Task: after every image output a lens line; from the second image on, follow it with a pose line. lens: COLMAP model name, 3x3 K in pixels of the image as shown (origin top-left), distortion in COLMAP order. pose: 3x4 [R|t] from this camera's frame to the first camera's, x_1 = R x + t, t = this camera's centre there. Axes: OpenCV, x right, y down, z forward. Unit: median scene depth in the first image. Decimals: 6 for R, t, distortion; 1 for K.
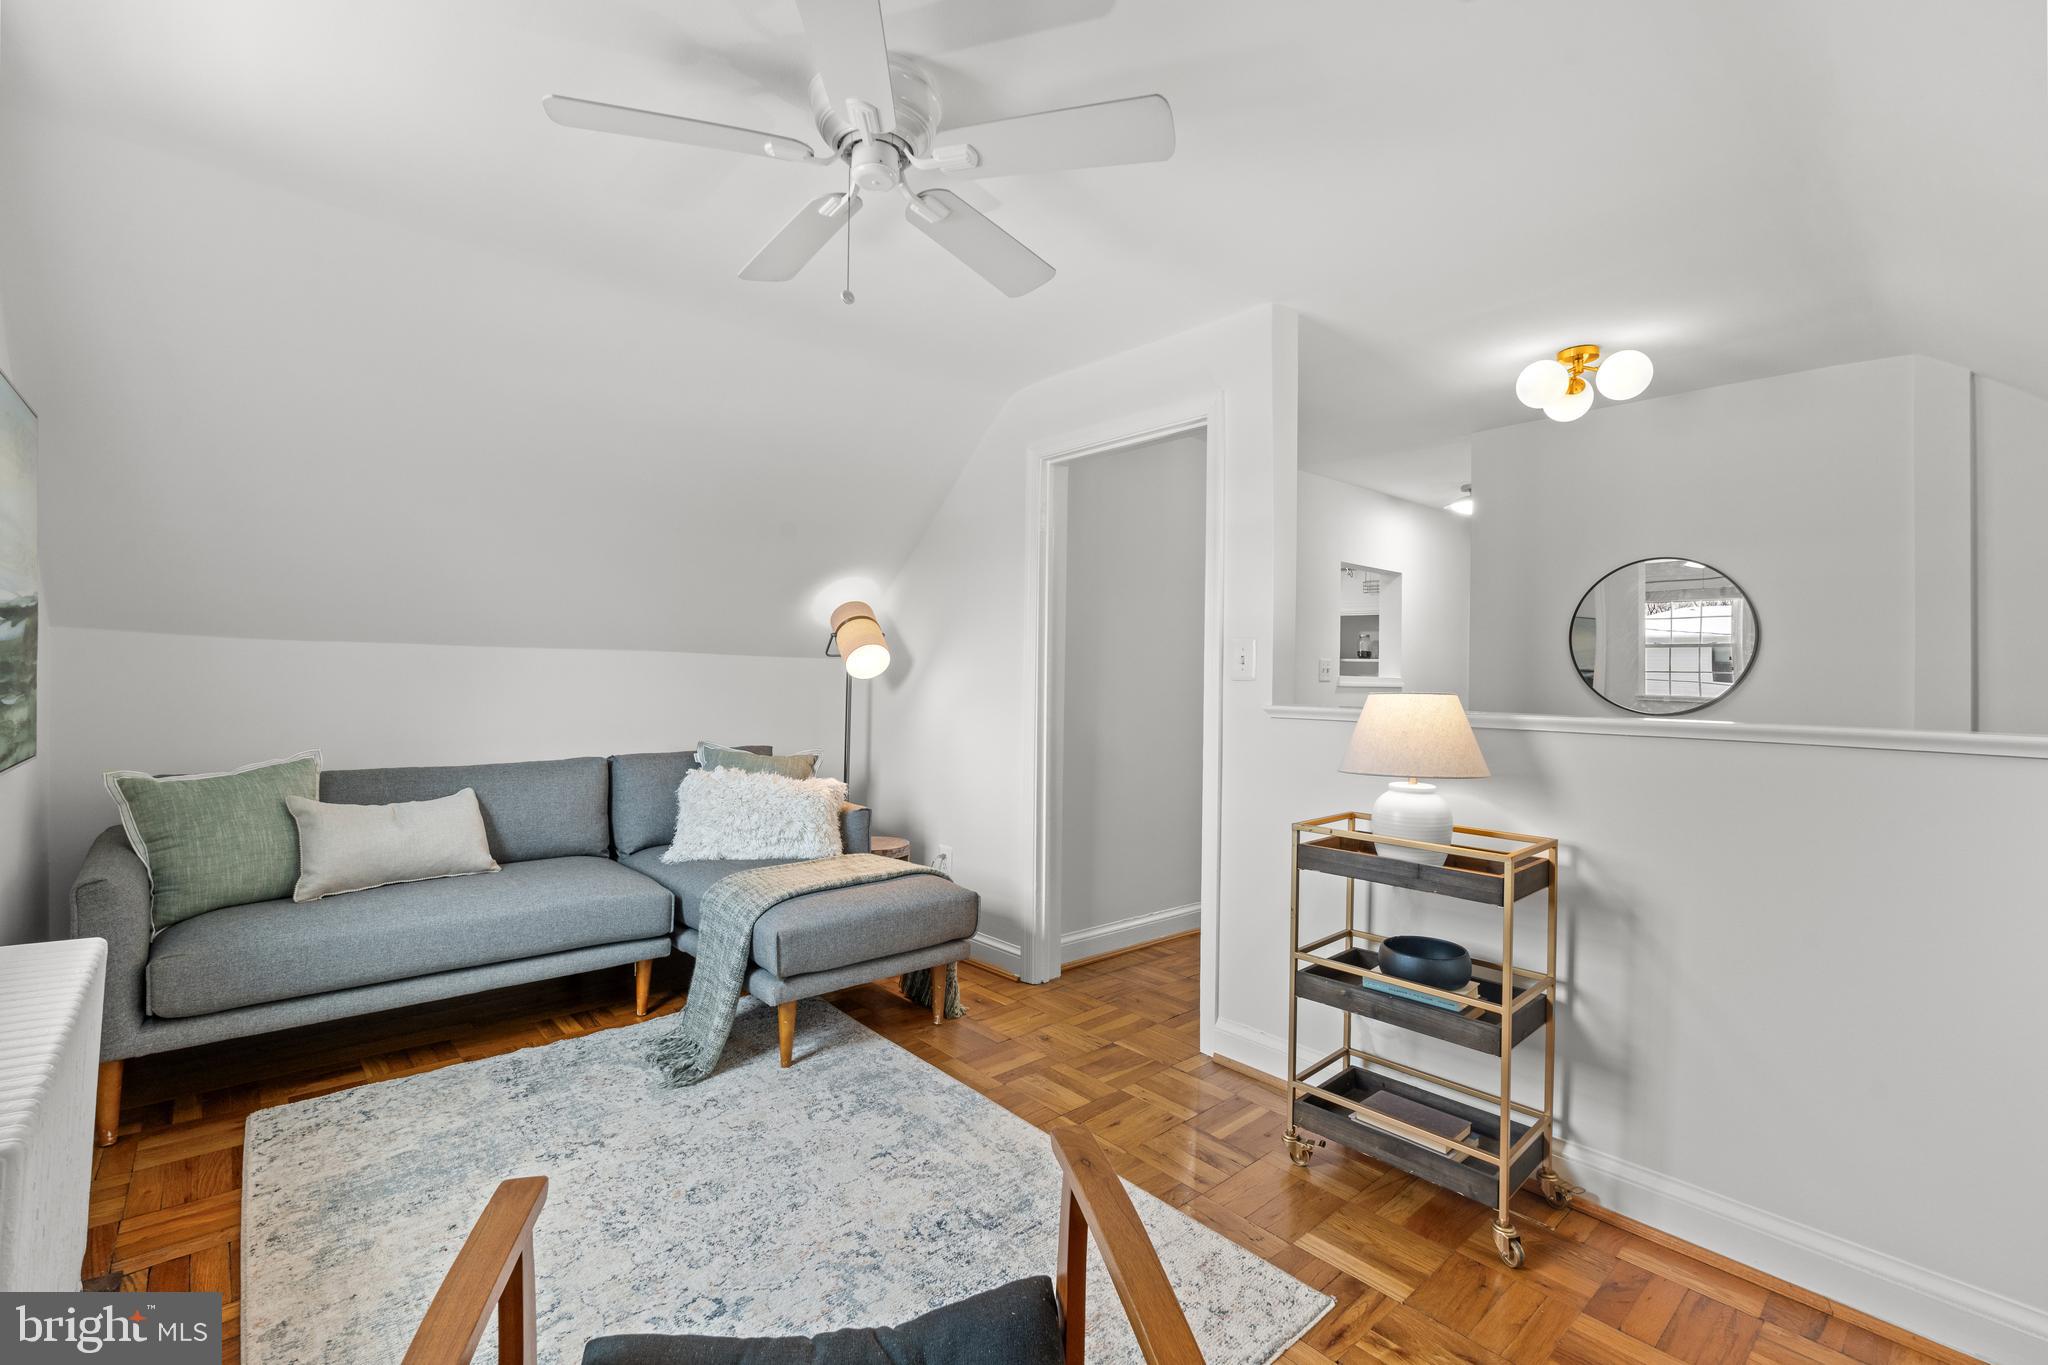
lens RADIAL K [[895.9, 0, 1019.3], [0, 895.9, 685.9], [0, 0, 1]] dist [-0.000629, -0.000087]
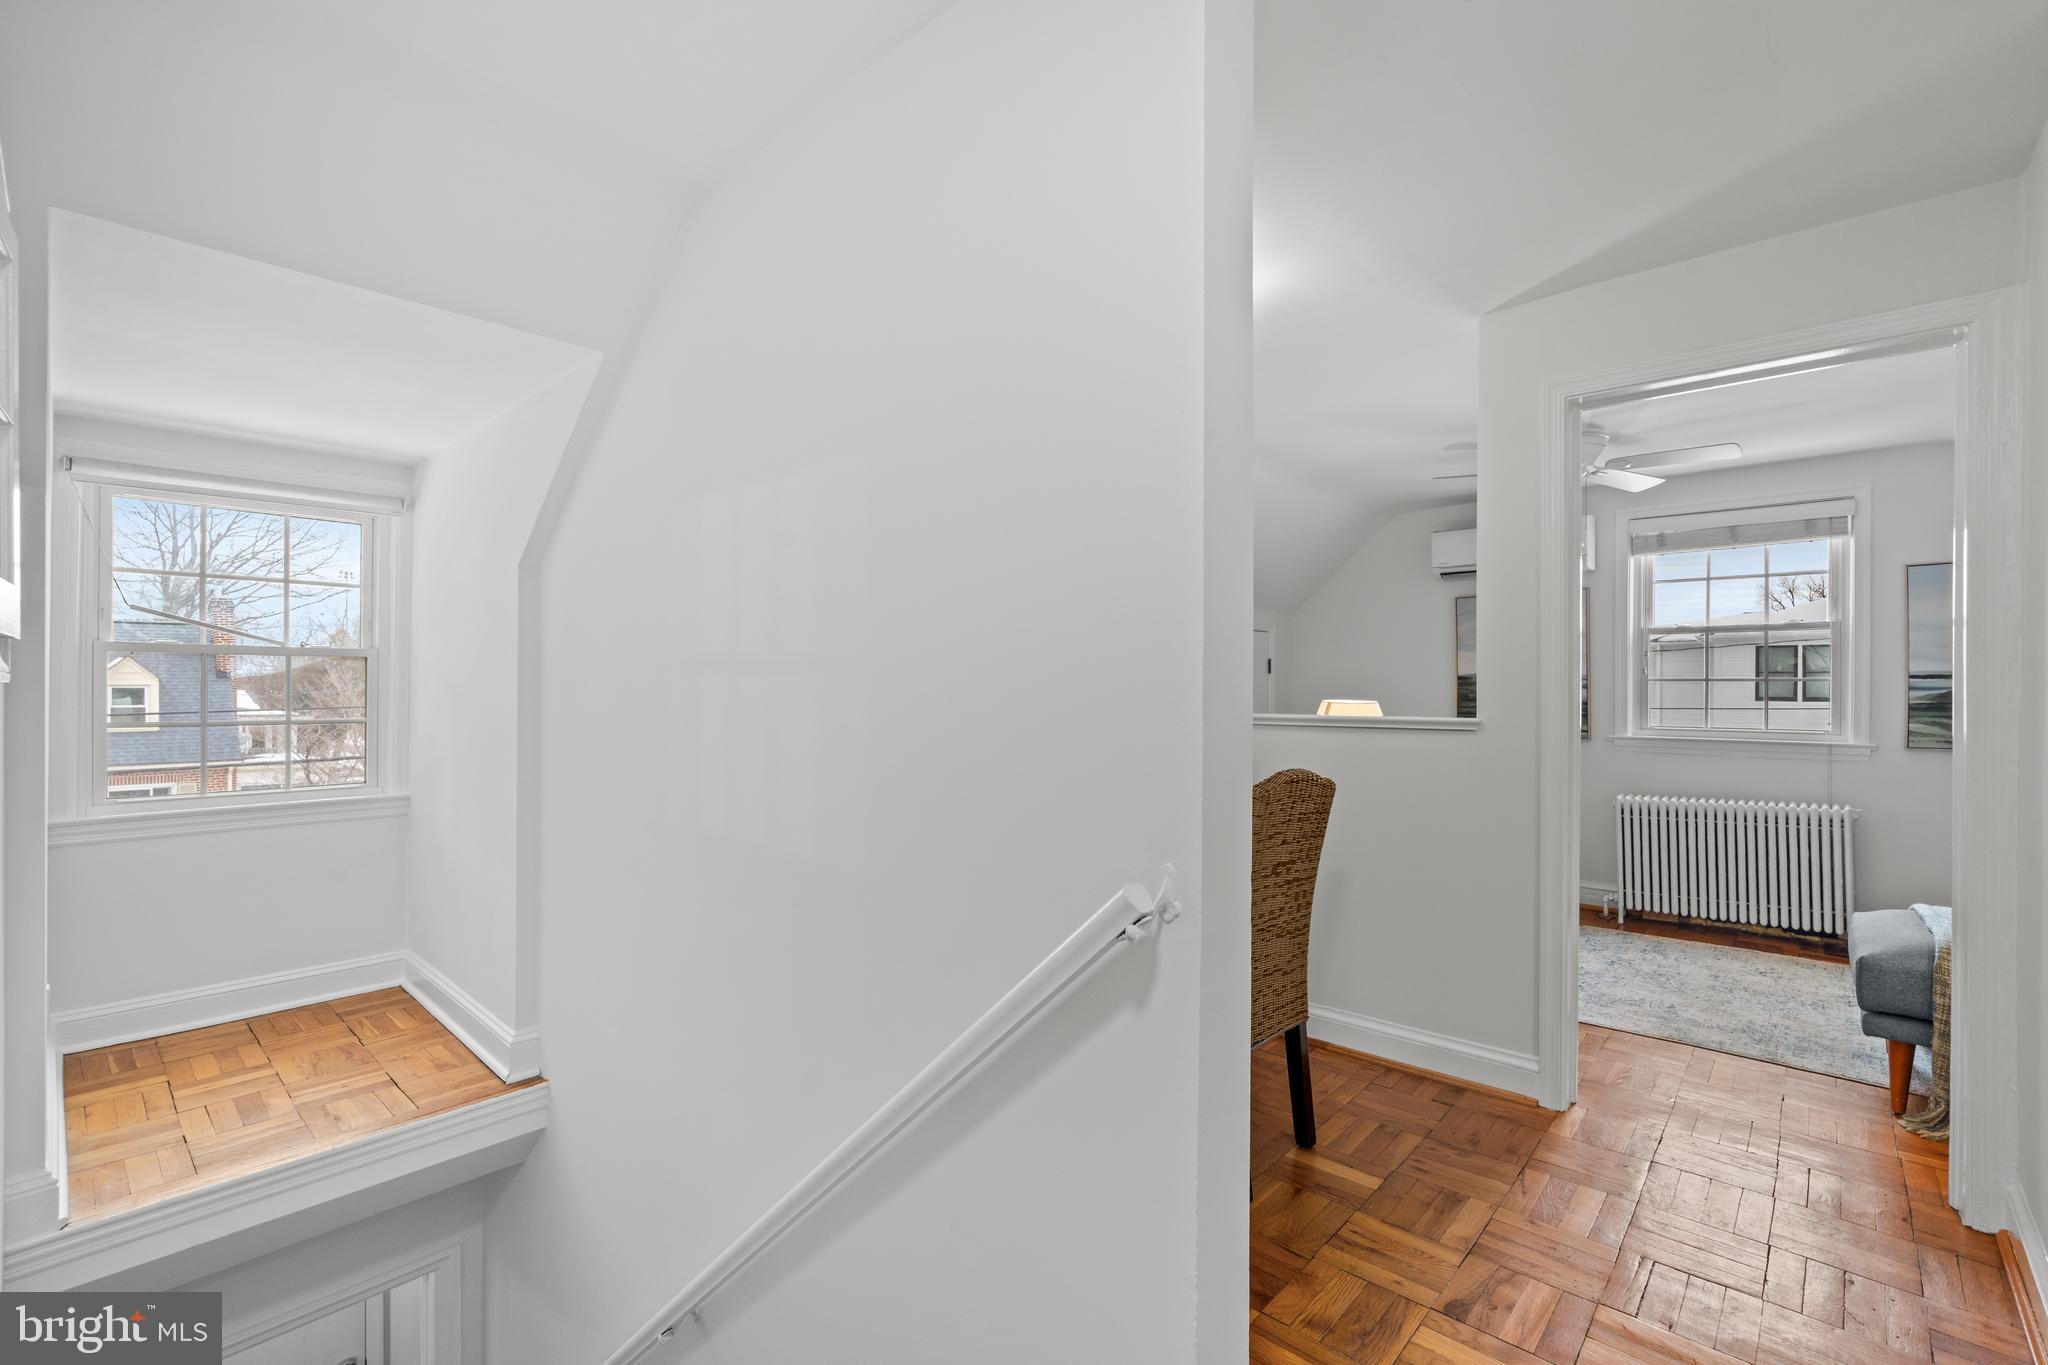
lens RADIAL K [[895.9, 0, 1019.3], [0, 895.9, 685.9], [0, 0, 1]] dist [-0.000629, -0.000087]
pose [[-0.994004, -0.018812, -0.107717, 1.188966], [-0.019379, 0.999803, 0.004220, -0.019140], [0.107617, 0.006282, -0.994173, 2.503519]]
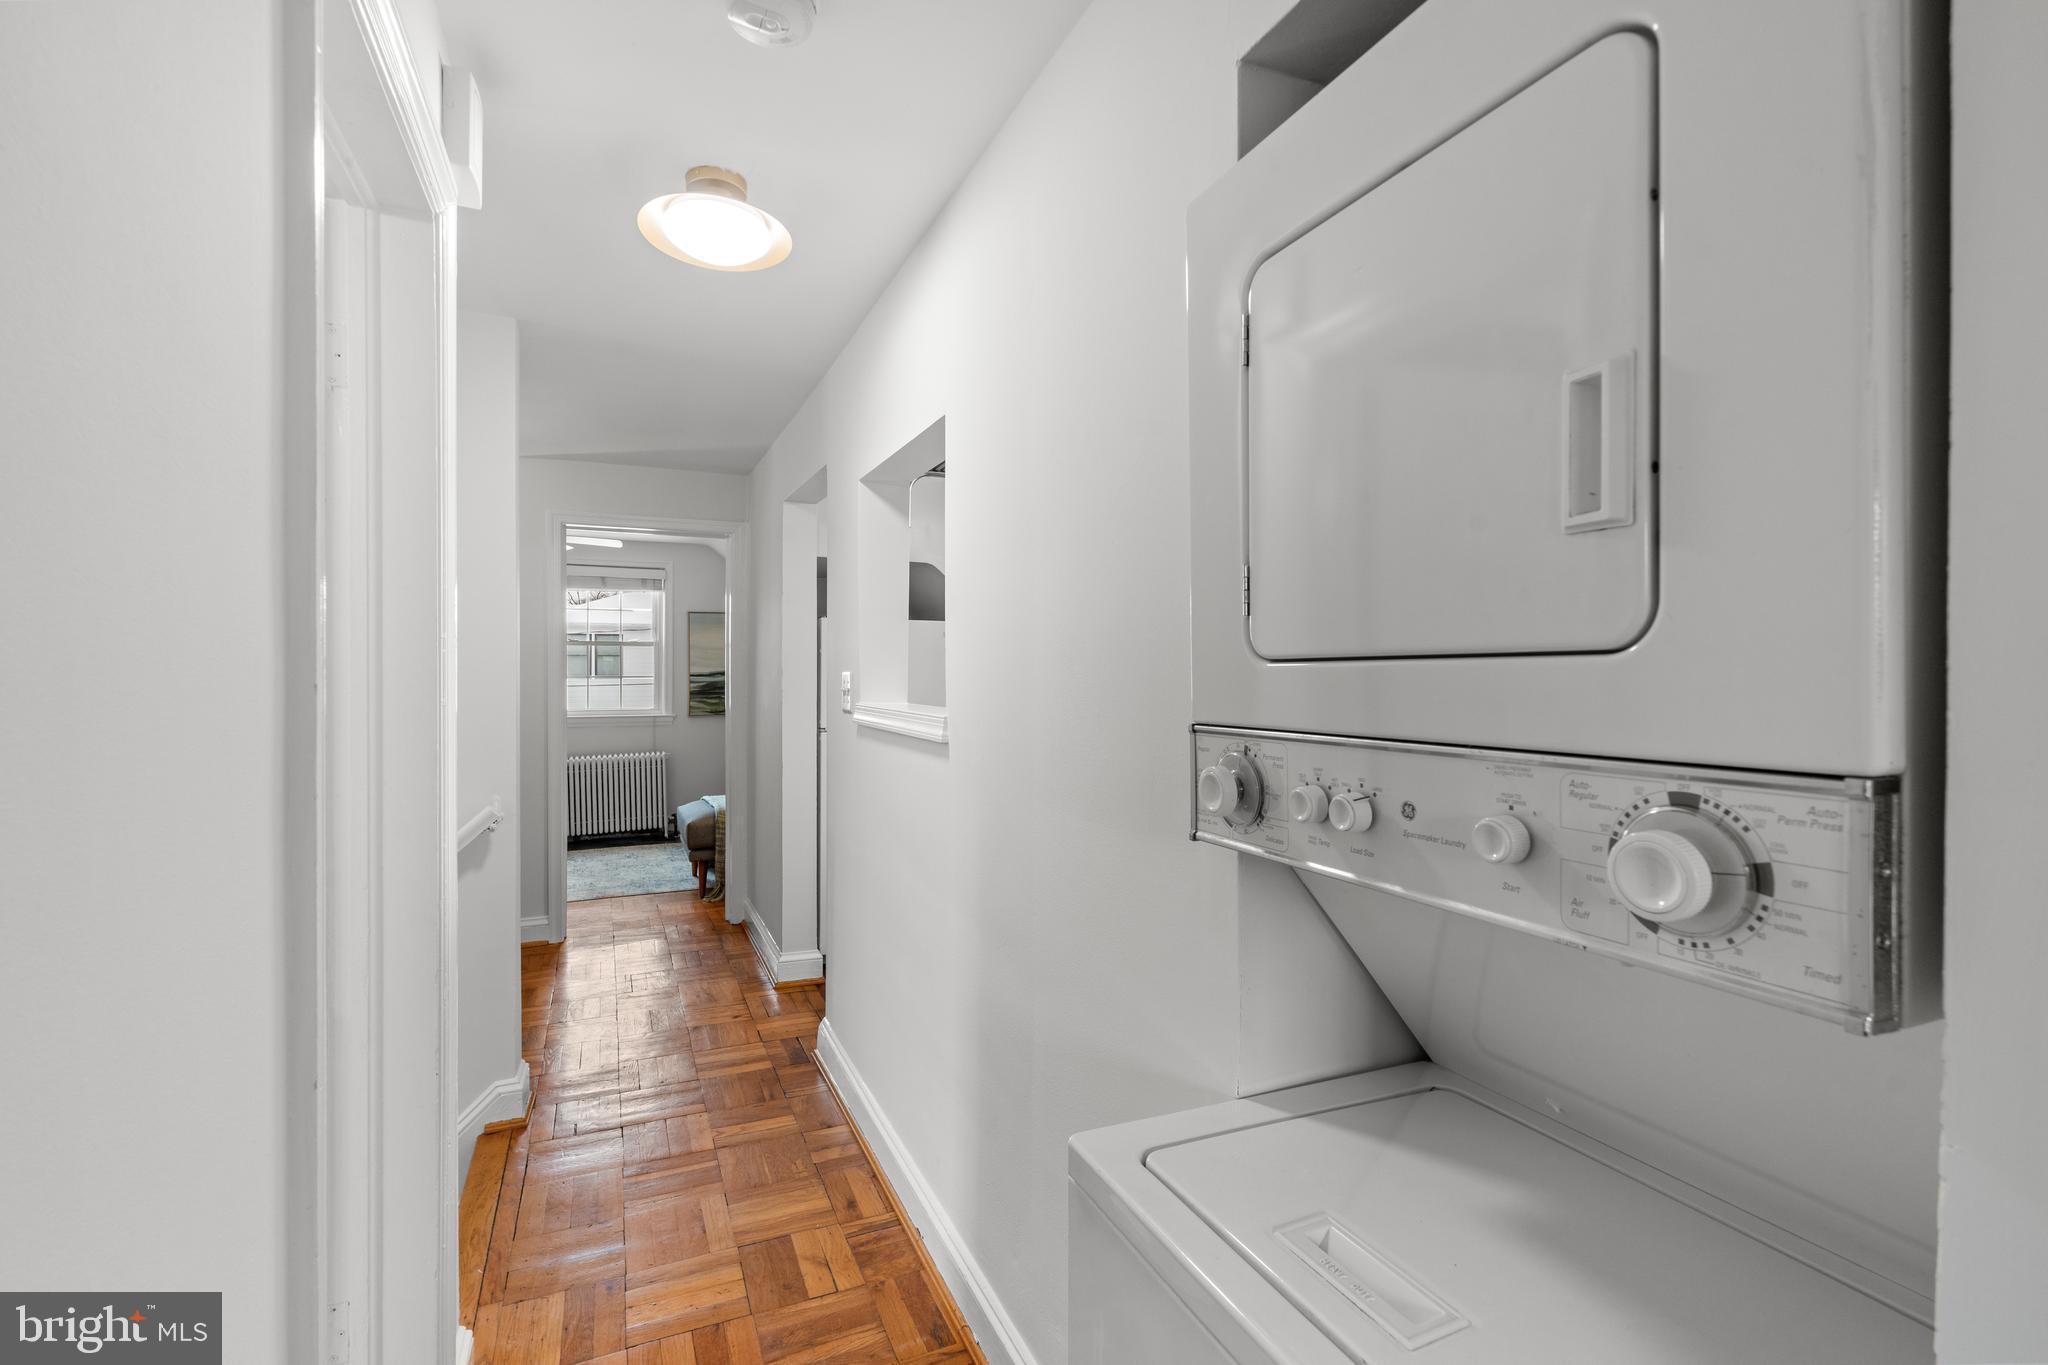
lens RADIAL K [[892.8, 0, 1013.5], [0, 892.8, 681.5], [0, 0, 1]] dist [-0.002373, 0.000359]
pose [[-0.291107, -0.001599, -0.956689, 1.969628], [-0.014914, 0.999885, 0.002867, -0.073562], [0.956574, 0.015103, -0.291097, 2.959679]]
